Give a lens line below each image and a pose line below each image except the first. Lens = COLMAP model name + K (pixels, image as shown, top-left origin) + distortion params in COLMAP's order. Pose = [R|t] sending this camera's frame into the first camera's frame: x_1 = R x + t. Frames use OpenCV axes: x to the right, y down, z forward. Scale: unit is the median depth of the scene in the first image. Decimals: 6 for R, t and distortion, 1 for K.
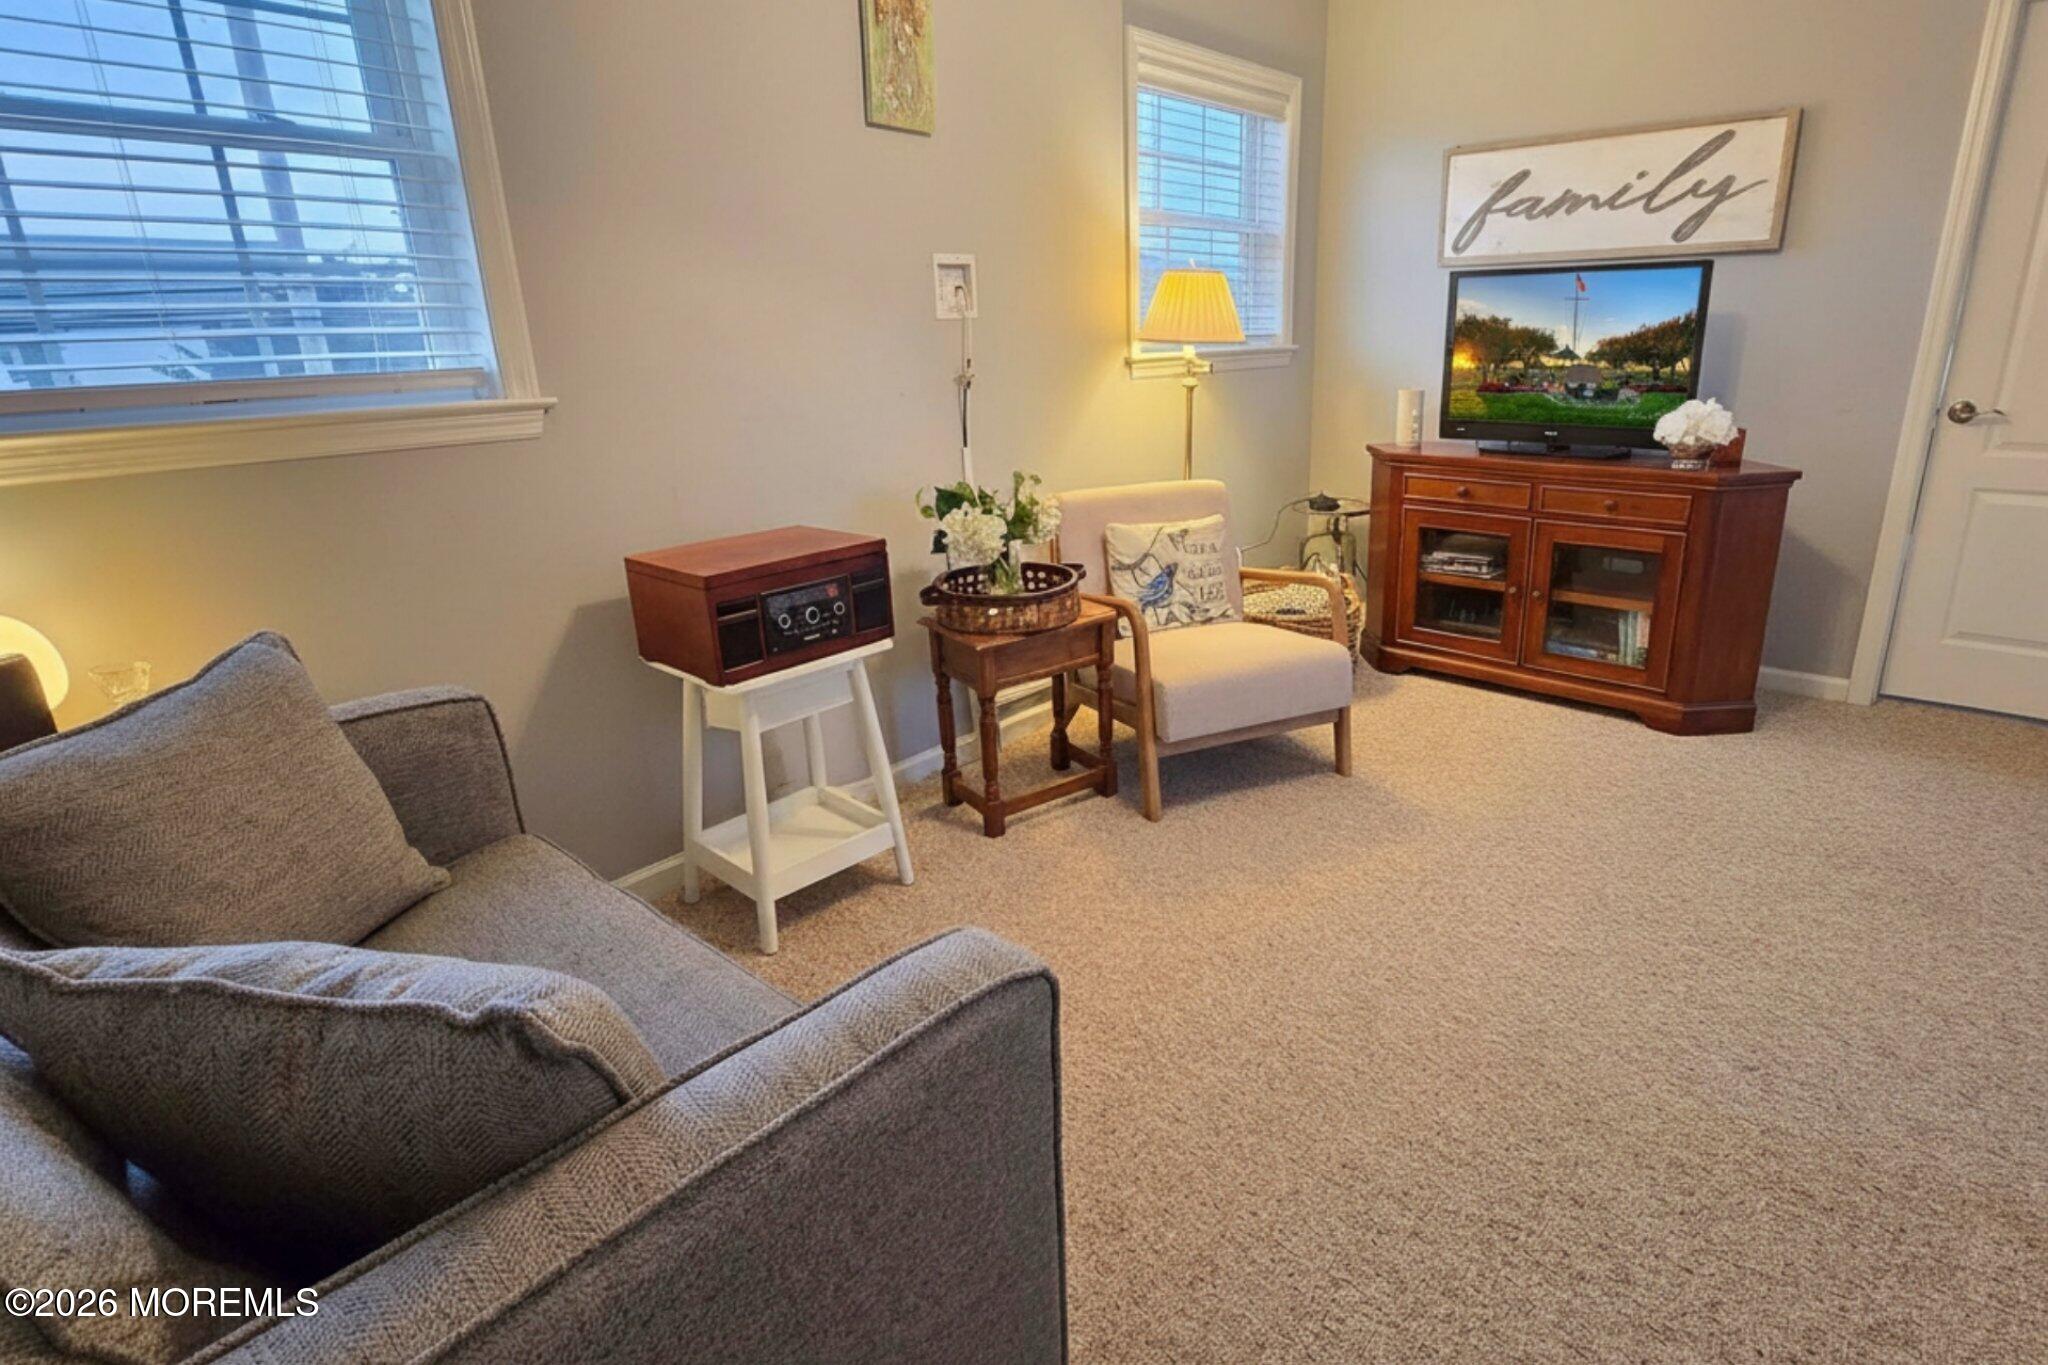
lens RADIAL K [[1044.9, 0, 1029.1], [0, 1044.9, 662.9], [0, 0, 1]] dist [-0.013803, -0.000465]
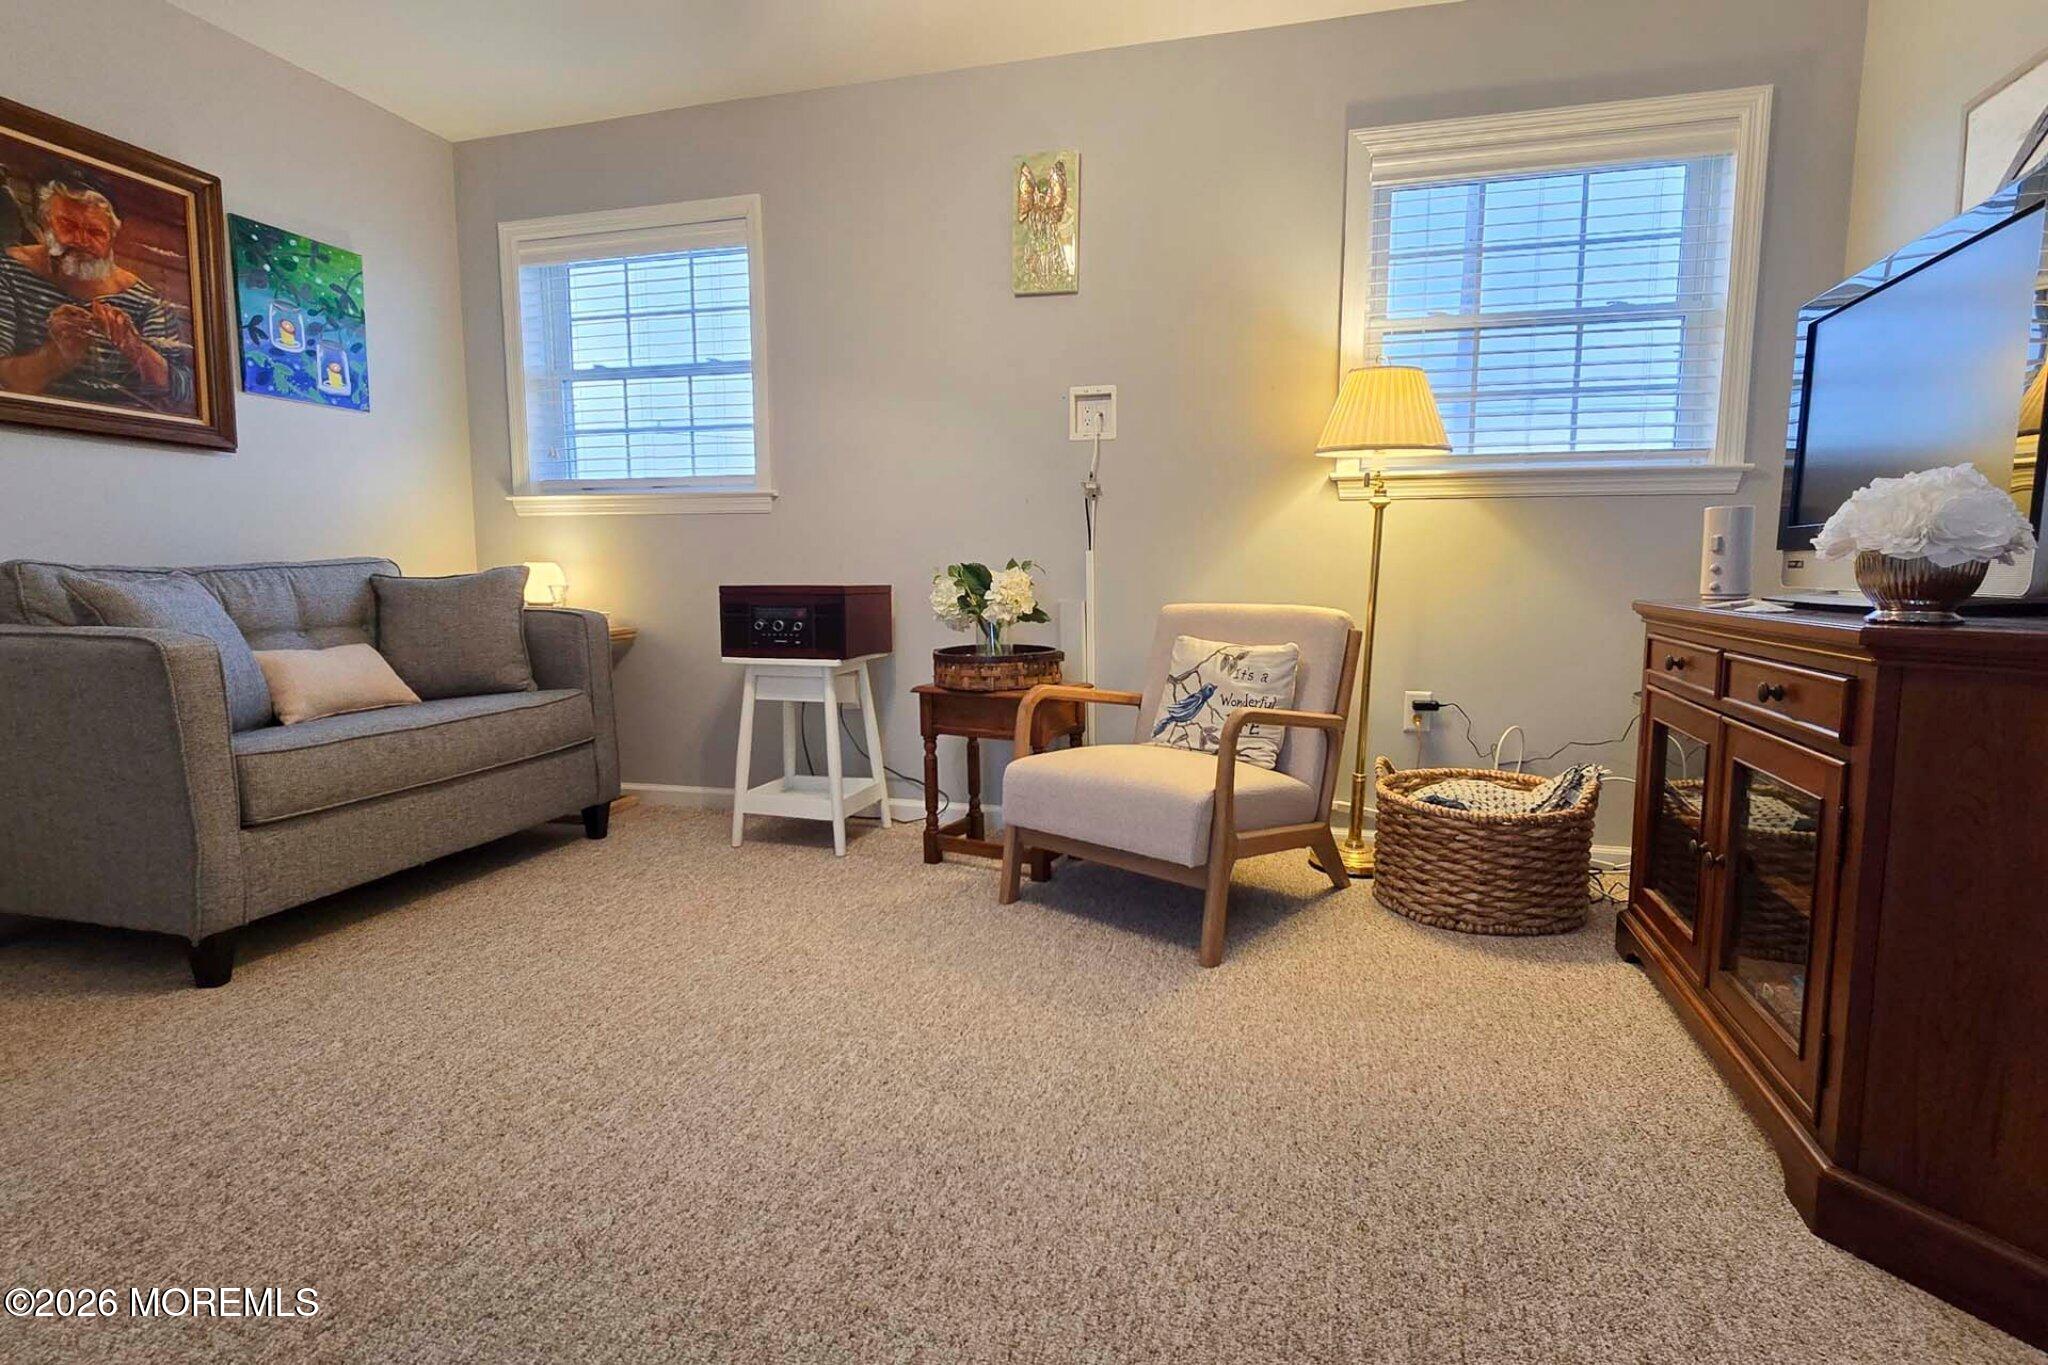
lens RADIAL K [[982.9, 0, 1045.2], [0, 982.9, 678.5], [0, 0, 1]] dist [0.006647, -0.003457]
pose [[0.434361, 0.132766, -0.890900, 0.834069], [-0.291002, 0.956722, 0.000696, -0.058871], [0.852437, 0.258951, 0.454198, 0.486519]]
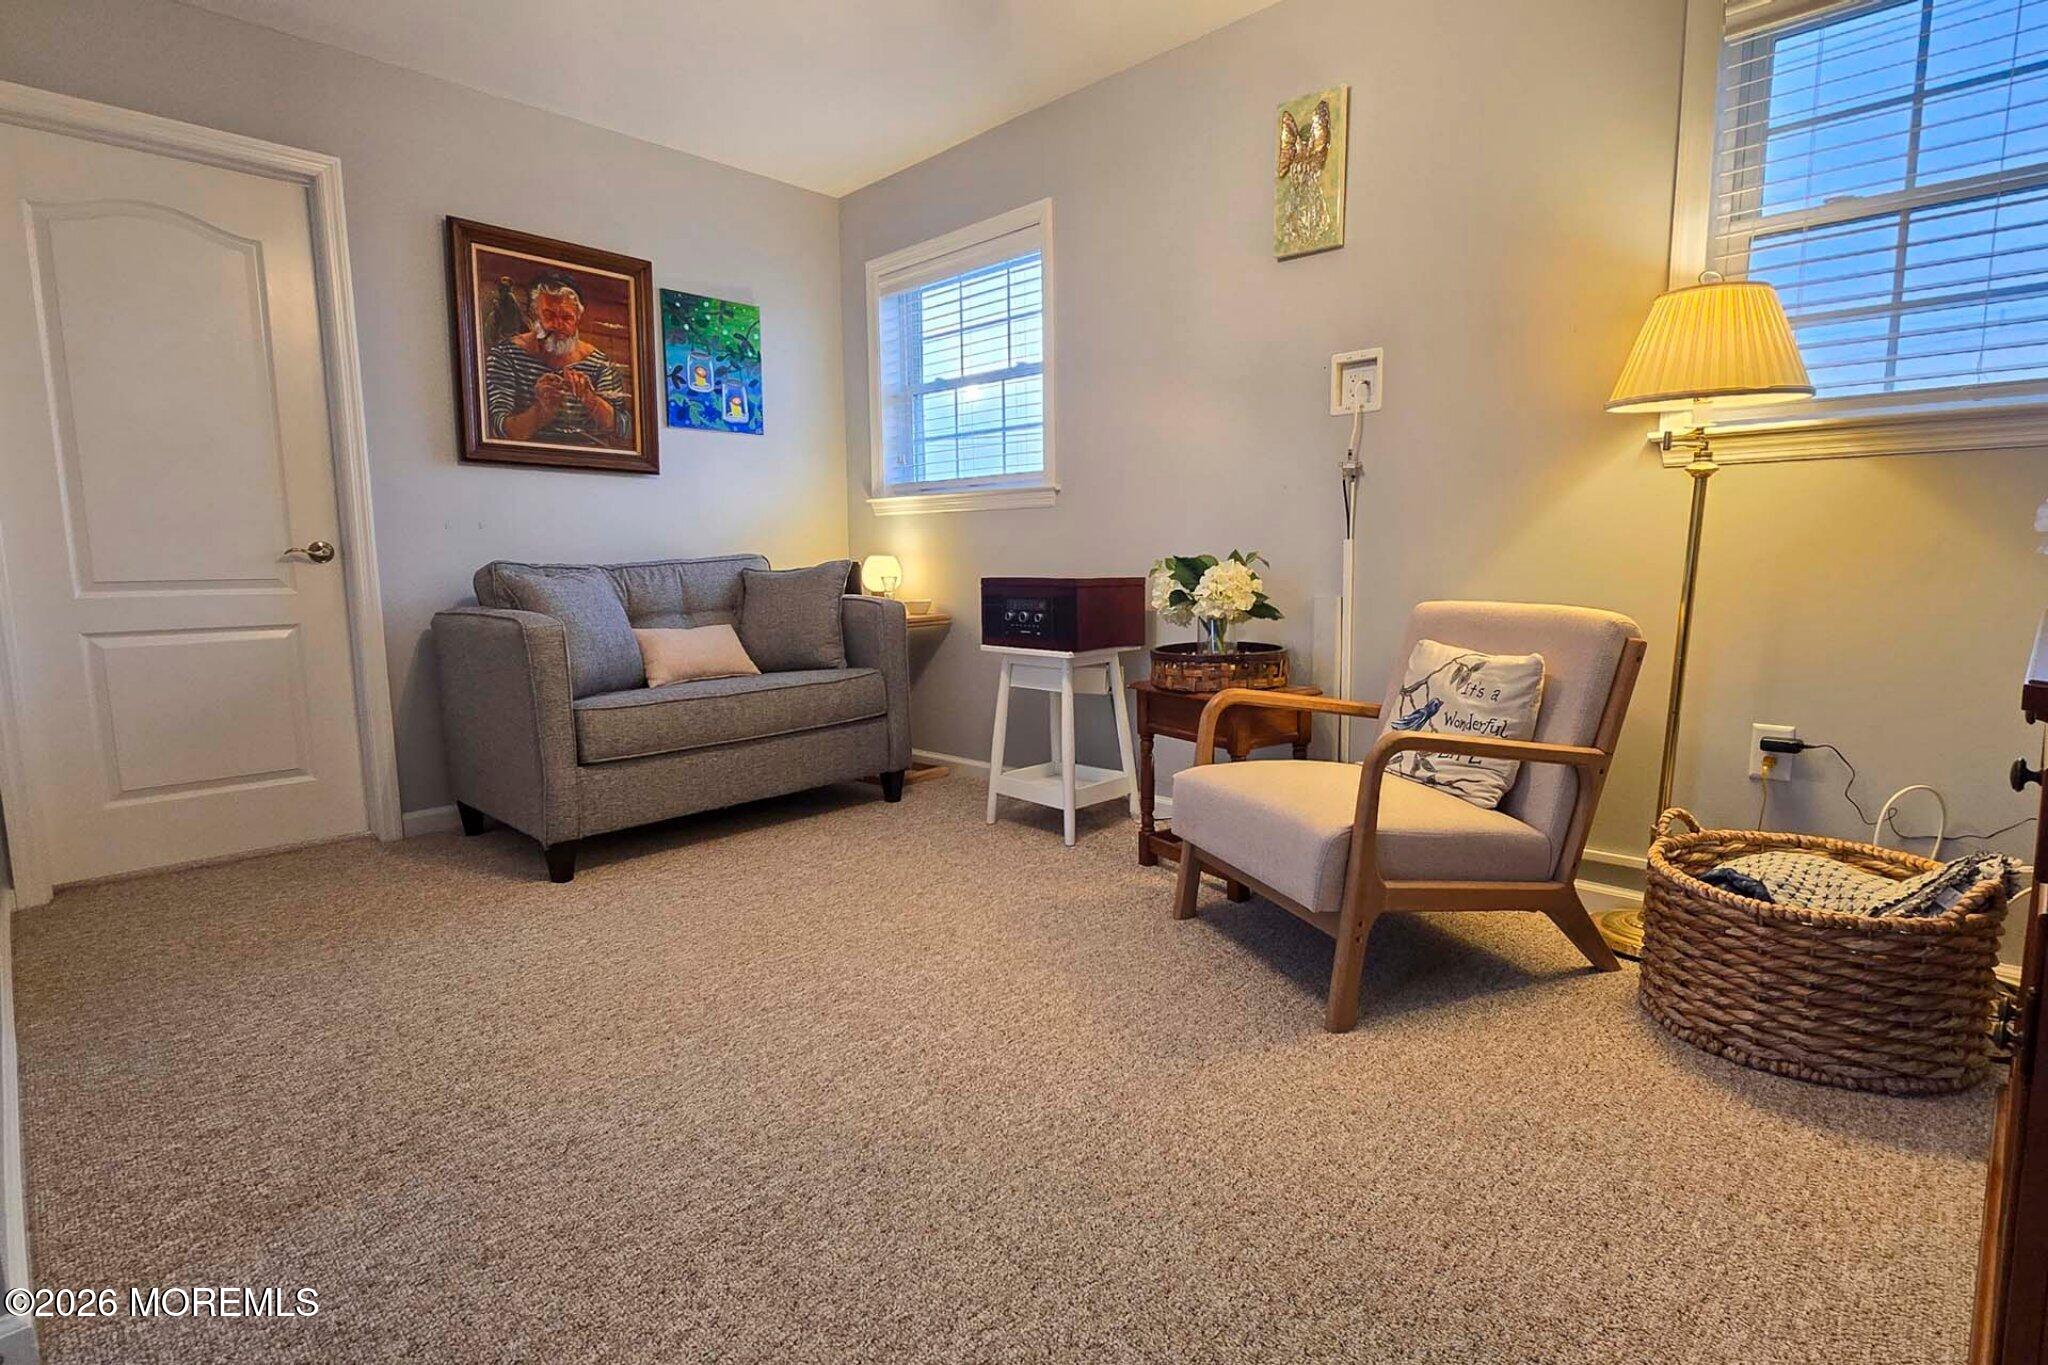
lens RADIAL K [[982.9, 0, 1035.7], [0, 982.9, 679.6], [0, 0, 1]] dist [0.006647, -0.003457]
pose [[-0.042485, 0.158190, -0.986494, 0.850760], [-0.296963, 0.940762, 0.163646, -0.138690], [0.953943, 0.299905, 0.007008, 0.710963]]
